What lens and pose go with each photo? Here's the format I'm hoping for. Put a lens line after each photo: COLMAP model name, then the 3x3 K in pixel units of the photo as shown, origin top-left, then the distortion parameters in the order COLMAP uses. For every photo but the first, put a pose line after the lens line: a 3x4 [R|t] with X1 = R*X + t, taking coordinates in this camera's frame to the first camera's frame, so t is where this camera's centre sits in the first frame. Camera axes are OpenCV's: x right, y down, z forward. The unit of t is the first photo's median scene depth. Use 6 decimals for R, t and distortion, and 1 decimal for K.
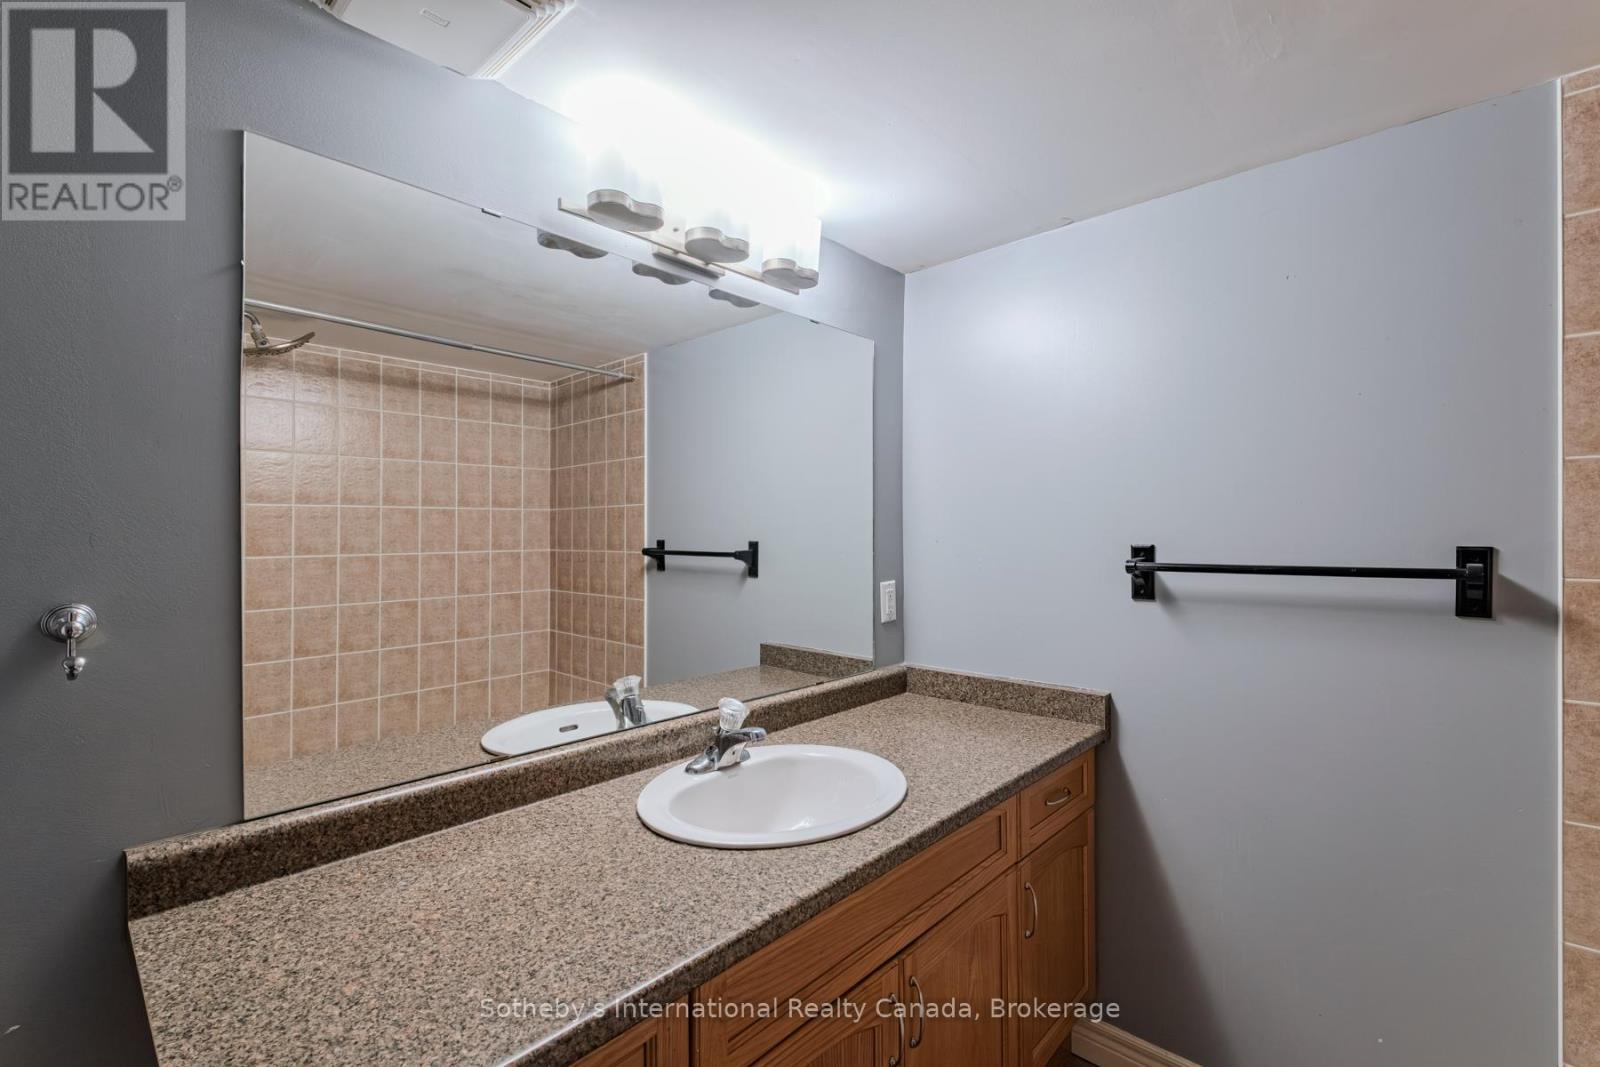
lens RADIAL K [[693.8, 0, 807.0], [0, 693.8, 537.6], [0, 0, 1]] dist [0.002398, -0.004099]
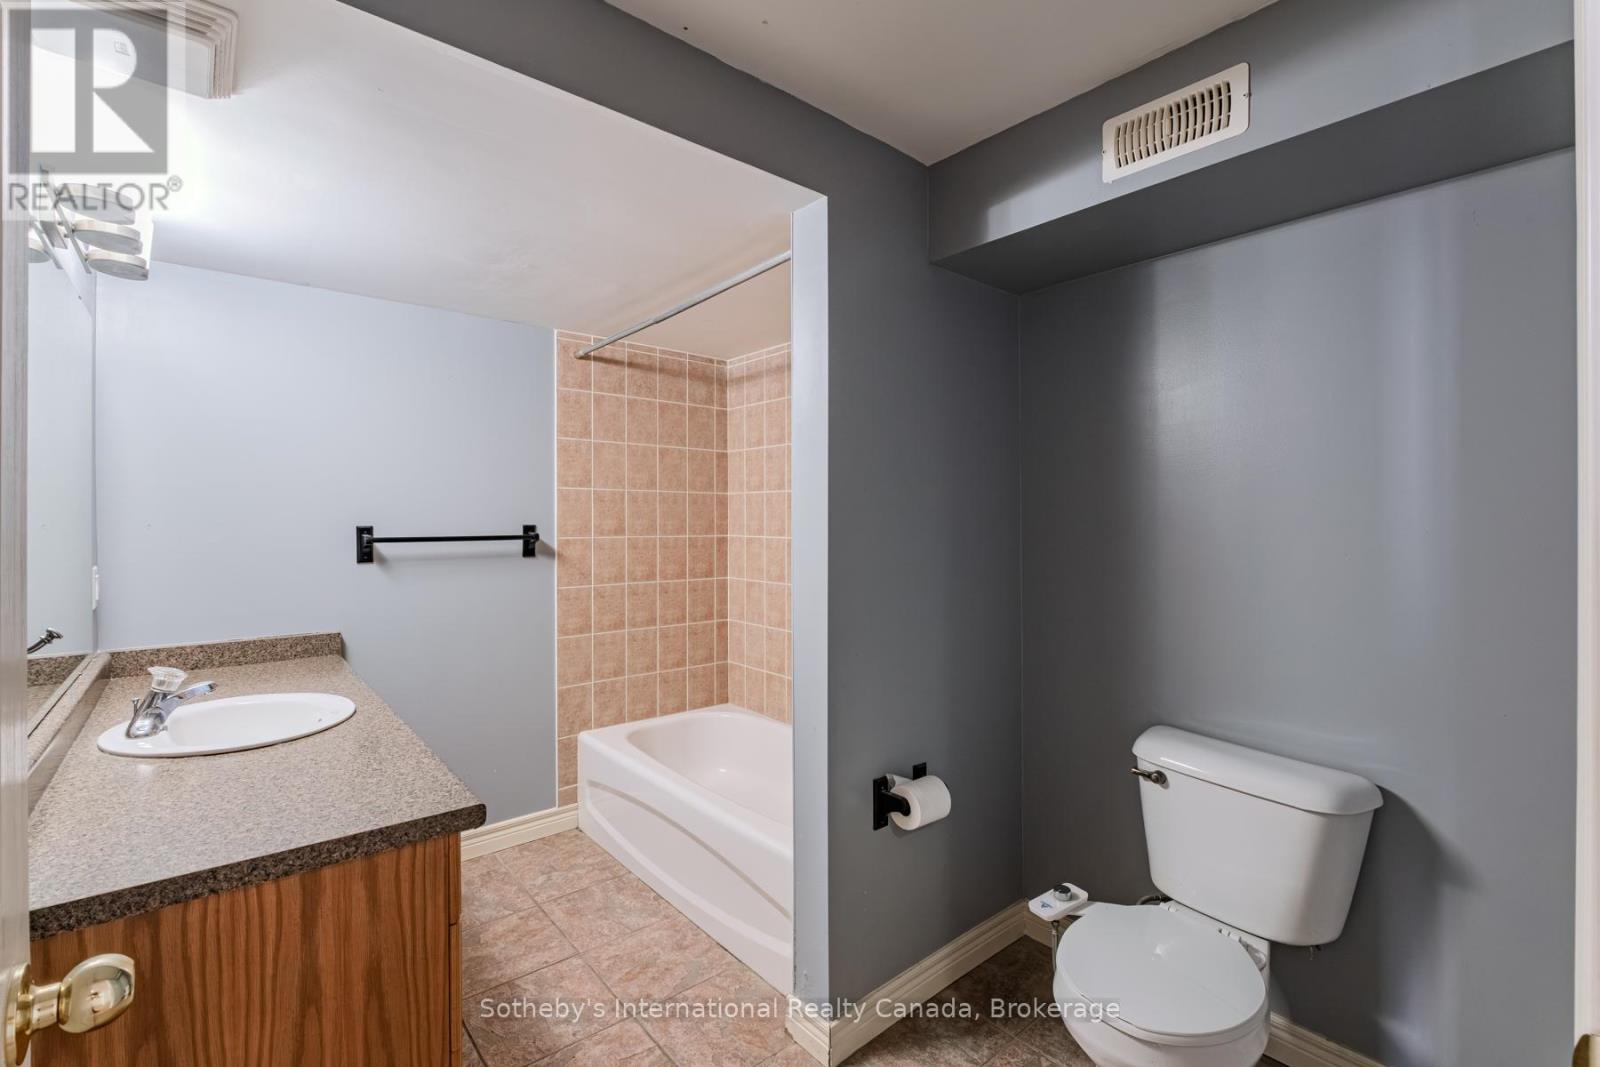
lens RADIAL K [[718.0, 0, 812.2], [0, 718.0, 527.1], [0, 0, 1]] dist [0.005639, -0.004964]
pose [[0.122086, -0.008064, 0.992487, -0.987850], [0.003176, 0.999965, 0.007734, 0.004821], [-0.992514, 0.002208, 0.122108, -0.148129]]
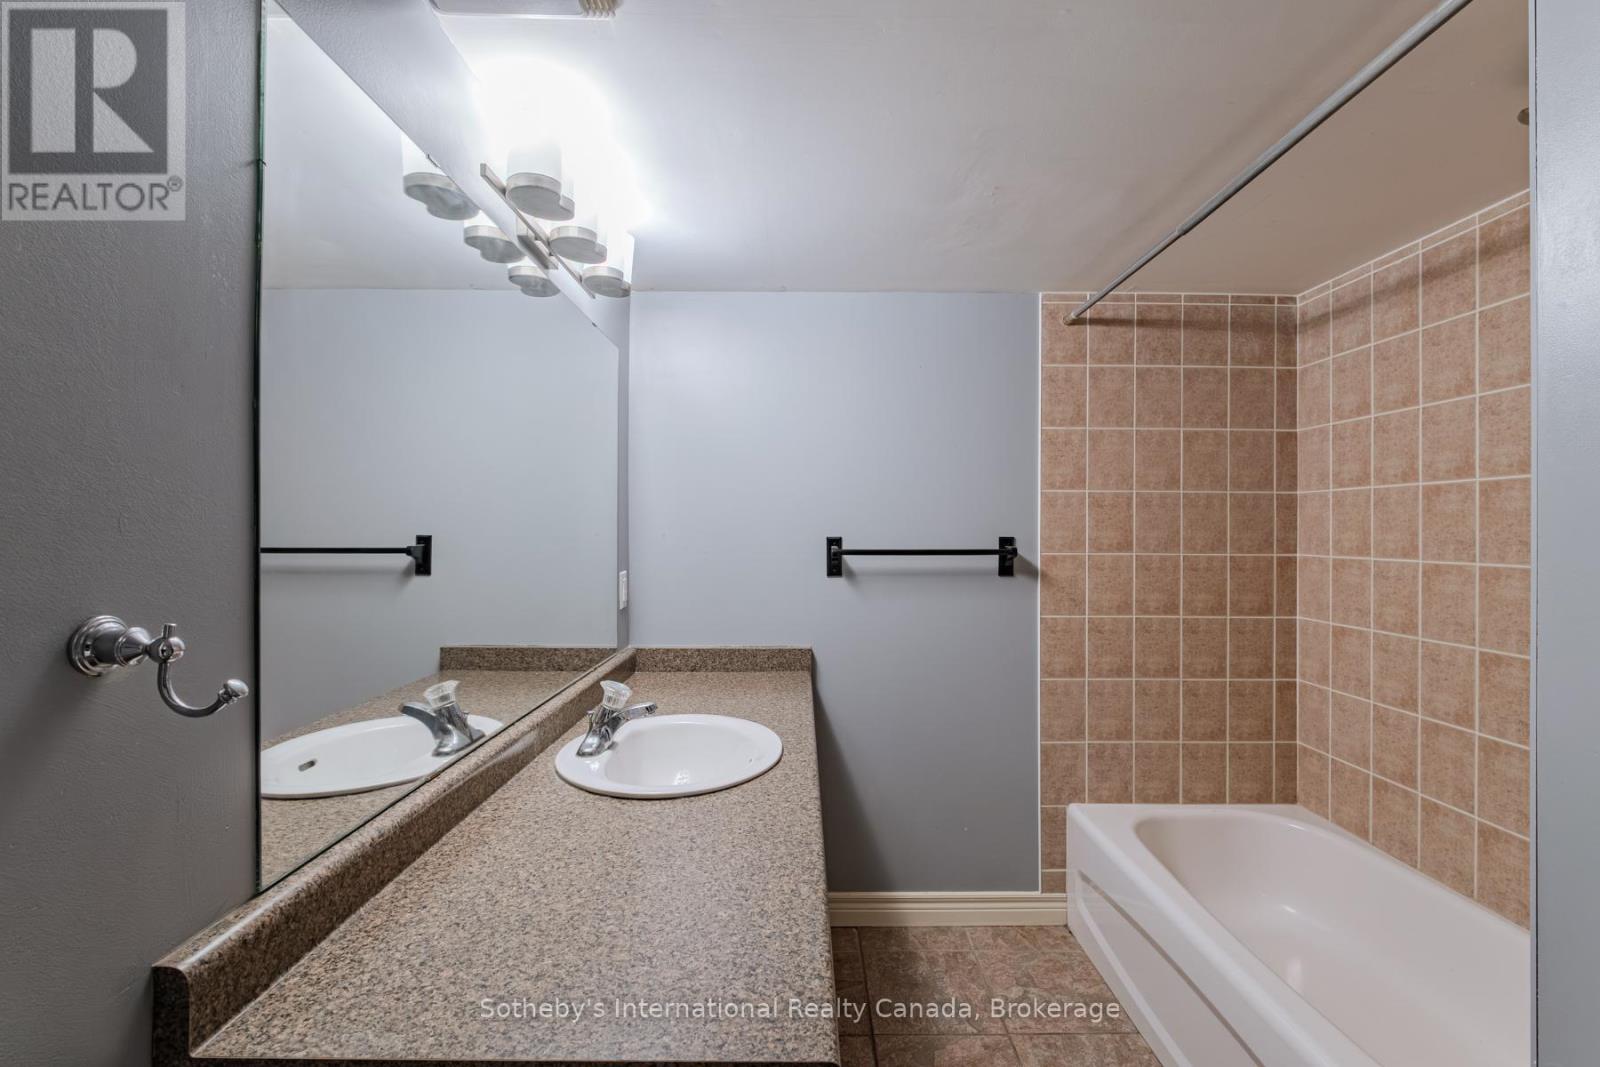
lens RADIAL K [[693.8, 0, 794.9], [0, 693.8, 530.9], [0, 0, 1]] dist [0.002398, -0.004099]
pose [[0.739123, 0.005709, 0.673547, -0.547835], [-0.001690, 0.999977, -0.006621, 0.008755], [-0.673569, 0.003755, 0.739115, 0.023973]]
